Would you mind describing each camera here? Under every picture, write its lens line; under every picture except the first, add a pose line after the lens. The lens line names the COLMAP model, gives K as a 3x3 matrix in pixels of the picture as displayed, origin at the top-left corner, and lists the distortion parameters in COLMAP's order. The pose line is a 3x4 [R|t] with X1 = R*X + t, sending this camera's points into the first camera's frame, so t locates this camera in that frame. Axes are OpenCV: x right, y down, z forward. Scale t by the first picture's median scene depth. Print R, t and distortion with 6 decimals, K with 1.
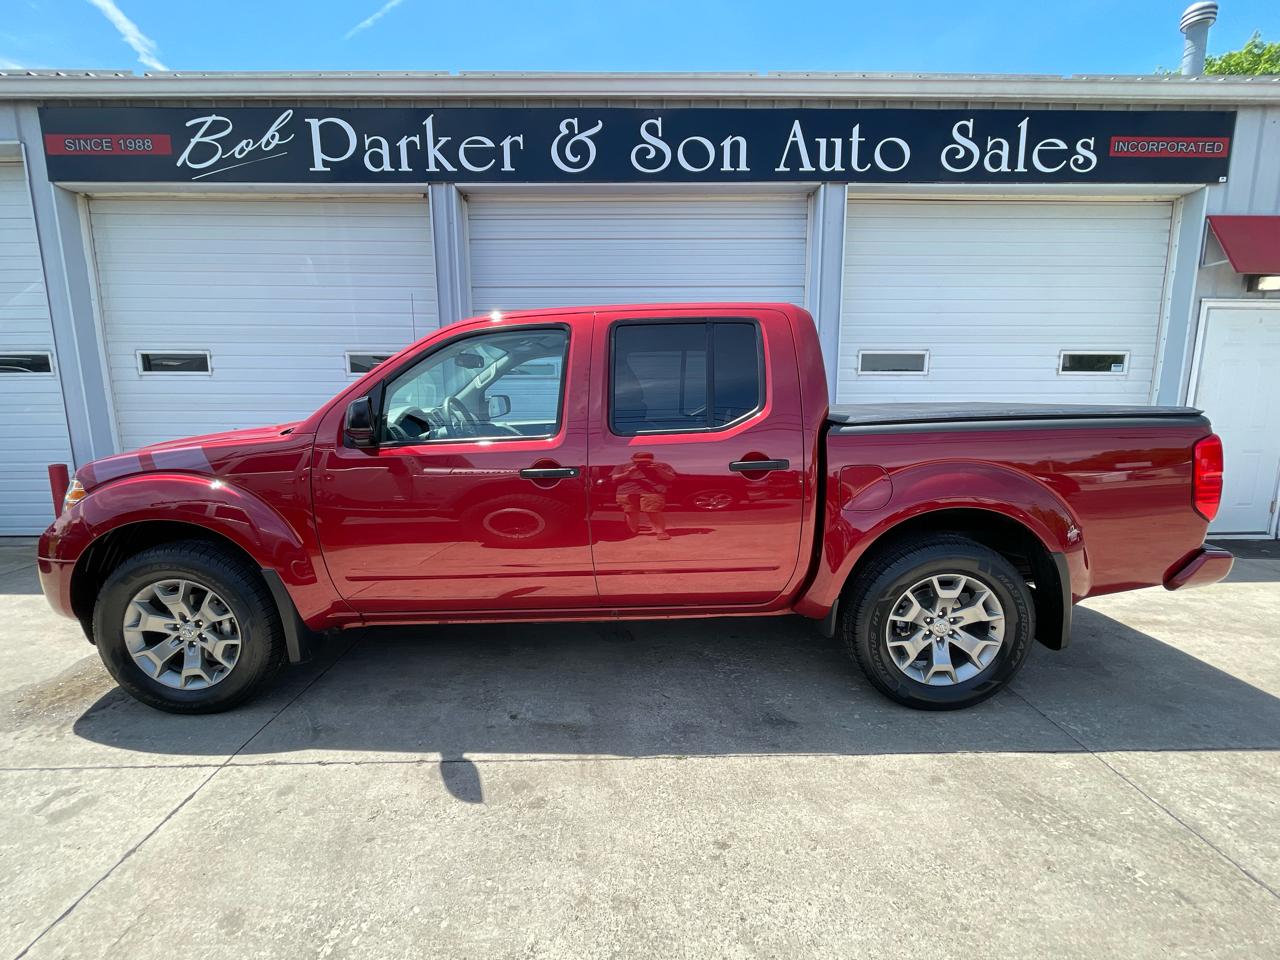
lens RADIAL K [[556.7, 0, 637.7], [0, 556.7, 481.7], [0, 0, 1]] dist [-0.002021, -0.000629]
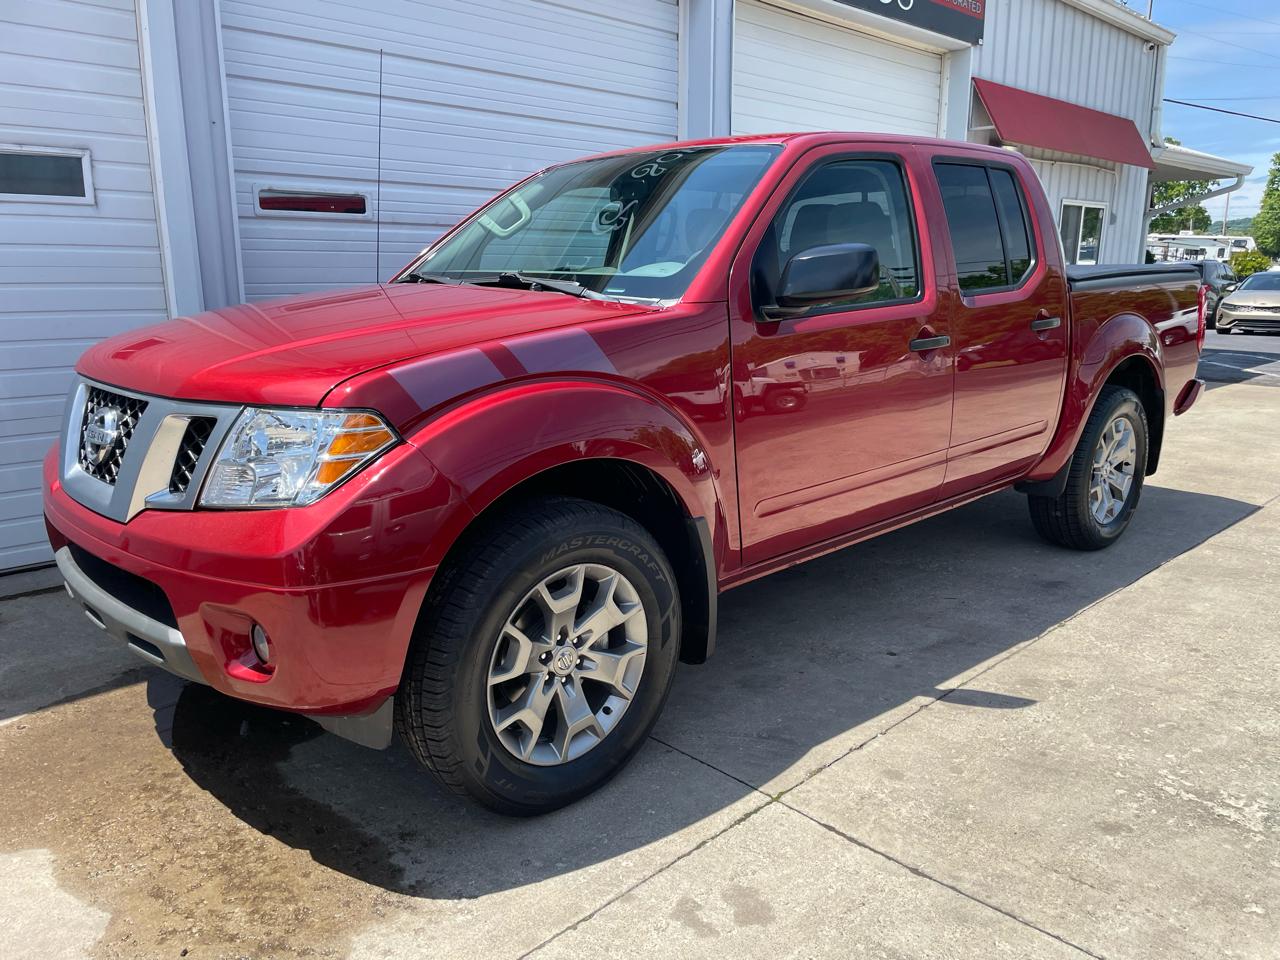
lens RADIAL K [[966.4, 0, 643.1], [0, 966.4, 489.3], [0, 0, 1]] dist [0.090300, -0.115767]
pose [[0.721414, -0.149643, 0.676142, -0.728566], [0.102323, 0.988690, 0.109641, -0.001584], [-0.684903, -0.009912, 0.728567, 0.116614]]
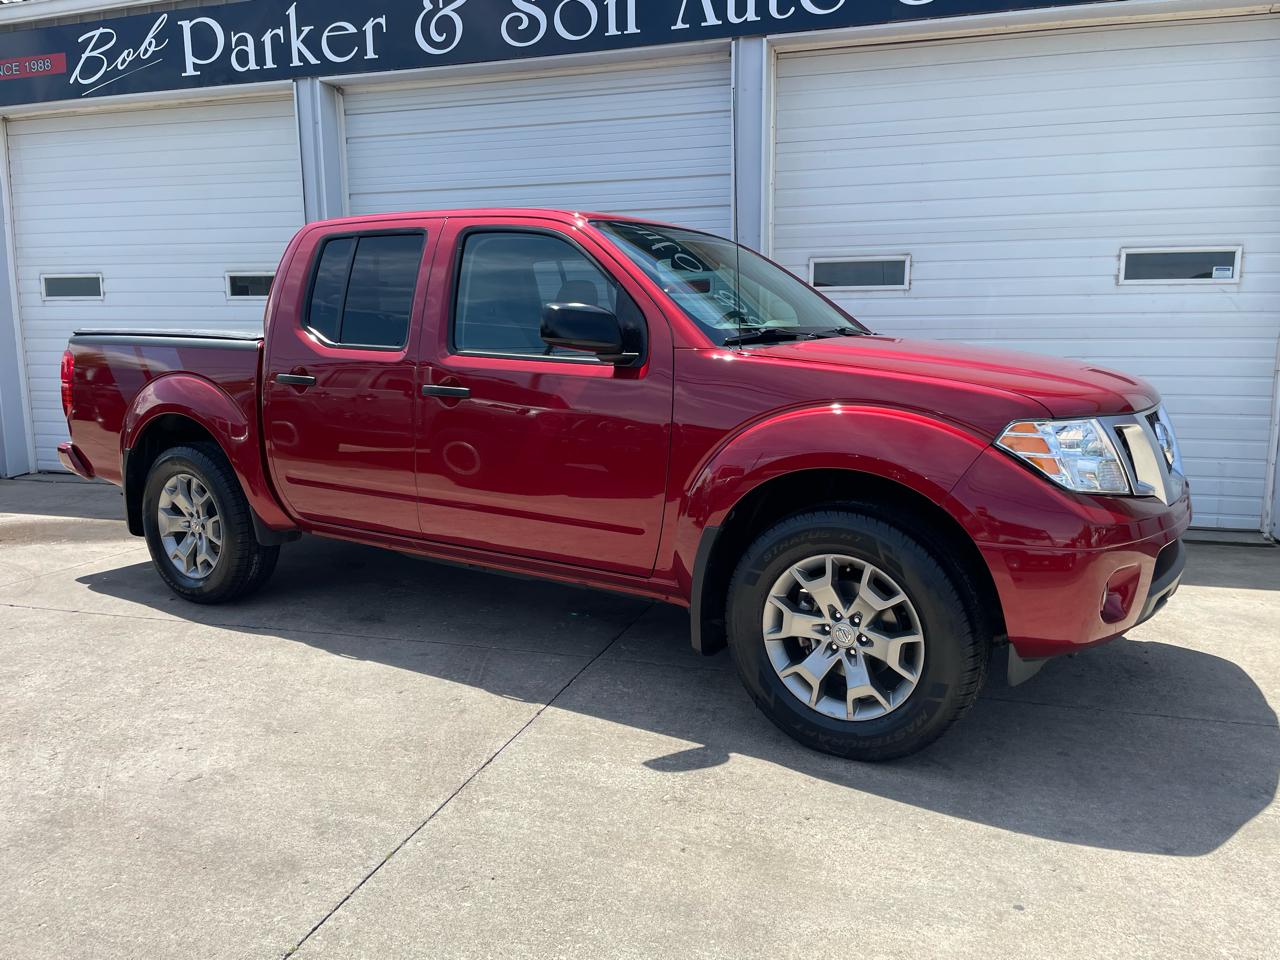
lens RADIAL K [[966.4, 0, 643.3], [0, 966.4, 480.8], [0, 0, 1]] dist [0.090300, -0.115767]
pose [[0.951984, 0.044454, -0.302905, 0.661871], [-0.045701, 0.998951, 0.002976, 0.070070], [0.302719, 0.011010, 0.953016, -0.314217]]
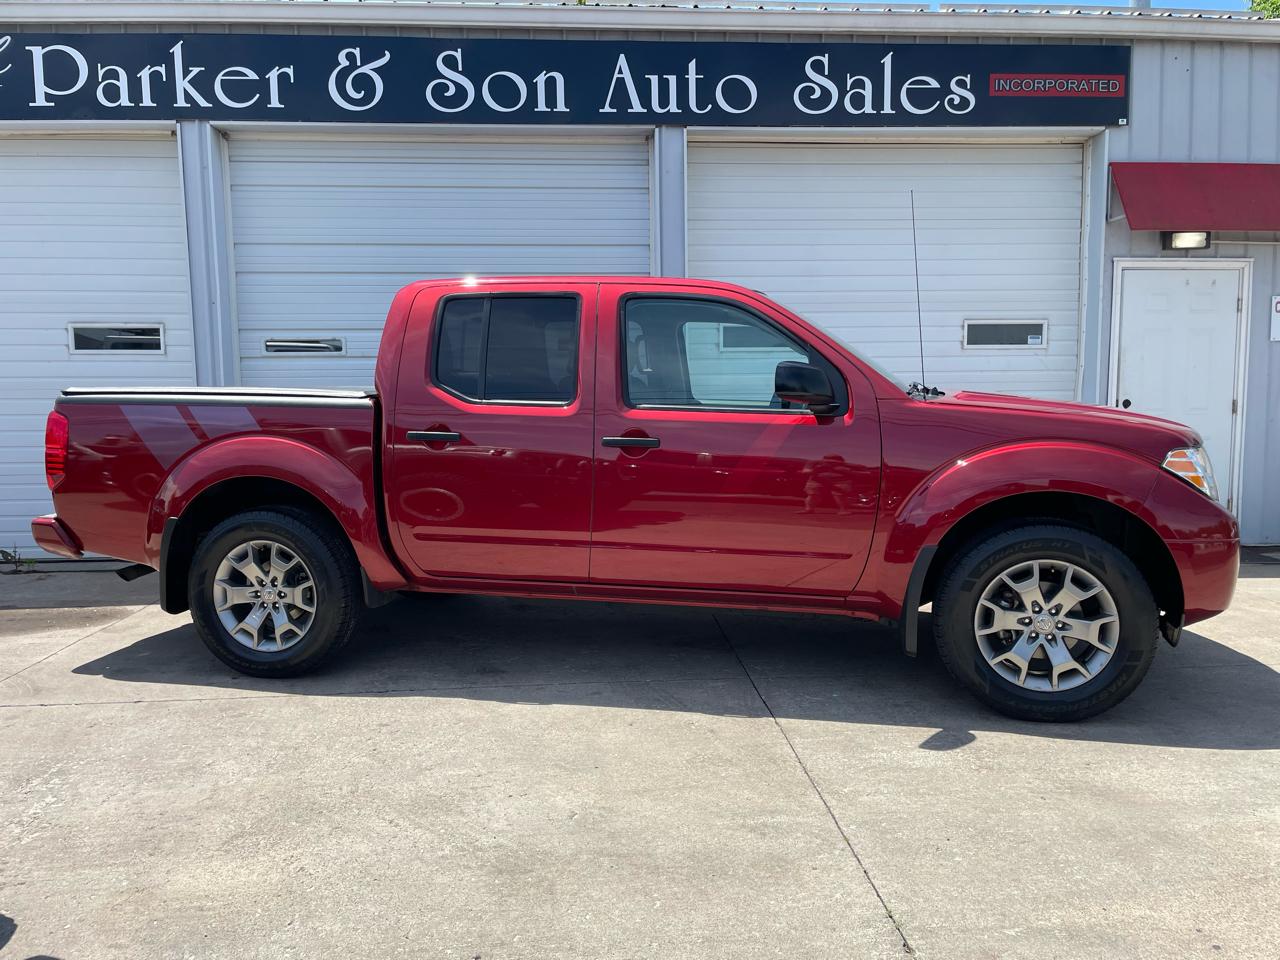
lens RADIAL K [[966.4, 0, 643.7], [0, 966.4, 482.6], [0, 0, 1]] dist [0.090300, -0.115767]
pose [[0.998459, -0.011978, 0.054188, 0.230371], [0.015073, 0.998257, -0.057064, 0.091381], [-0.053410, 0.057792, 0.996899, -0.459243]]
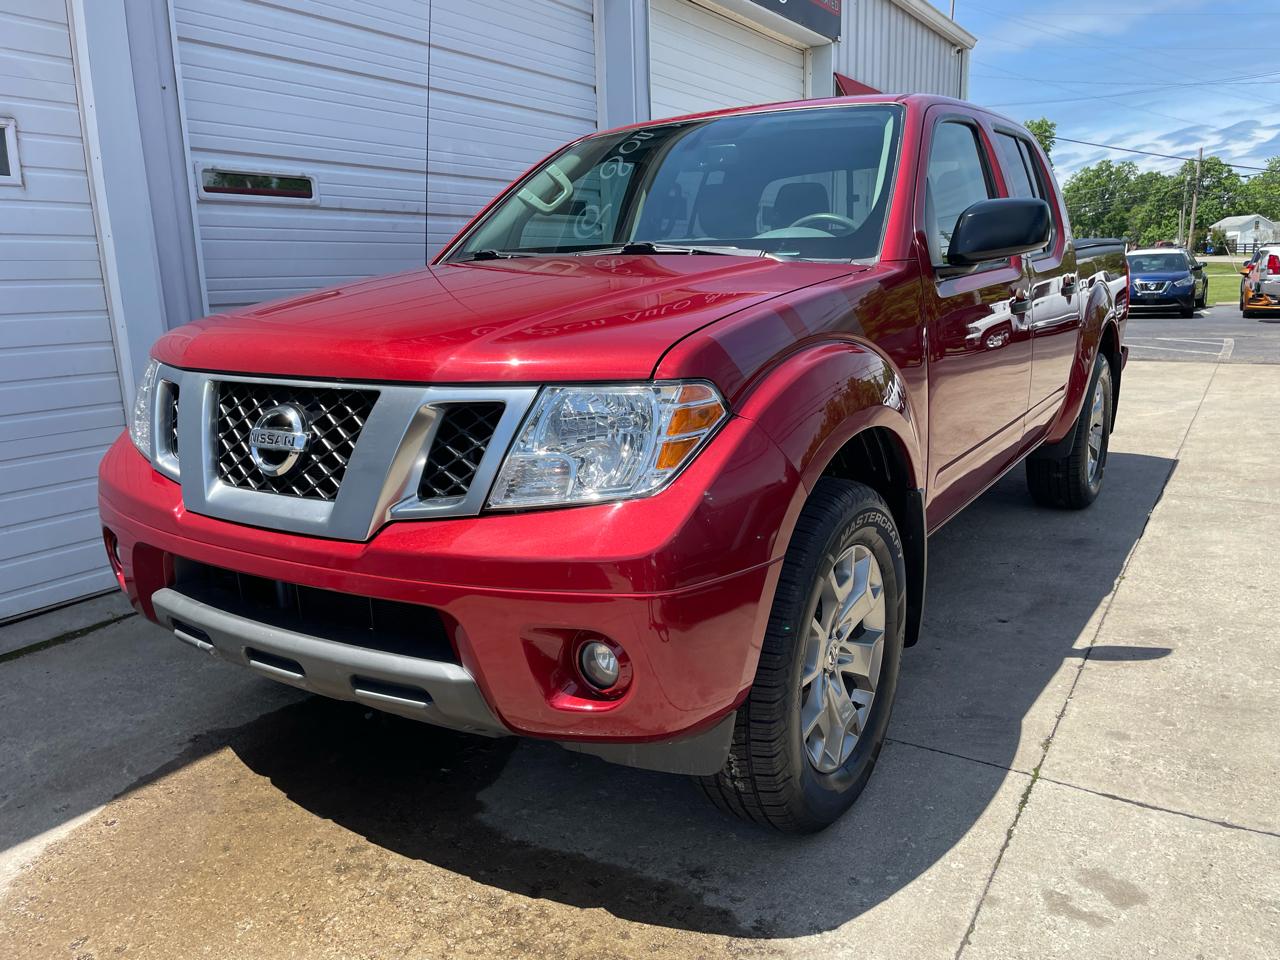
lens RADIAL K [[966.4, 0, 639.8], [0, 966.4, 491.6], [0, 0, 1]] dist [0.090300, -0.115767]
pose [[0.540968, -0.194739, 0.818187, -0.842026], [0.152552, 0.979407, 0.132248, -0.012275], [-0.827092, 0.053274, 0.559535, 0.331607]]
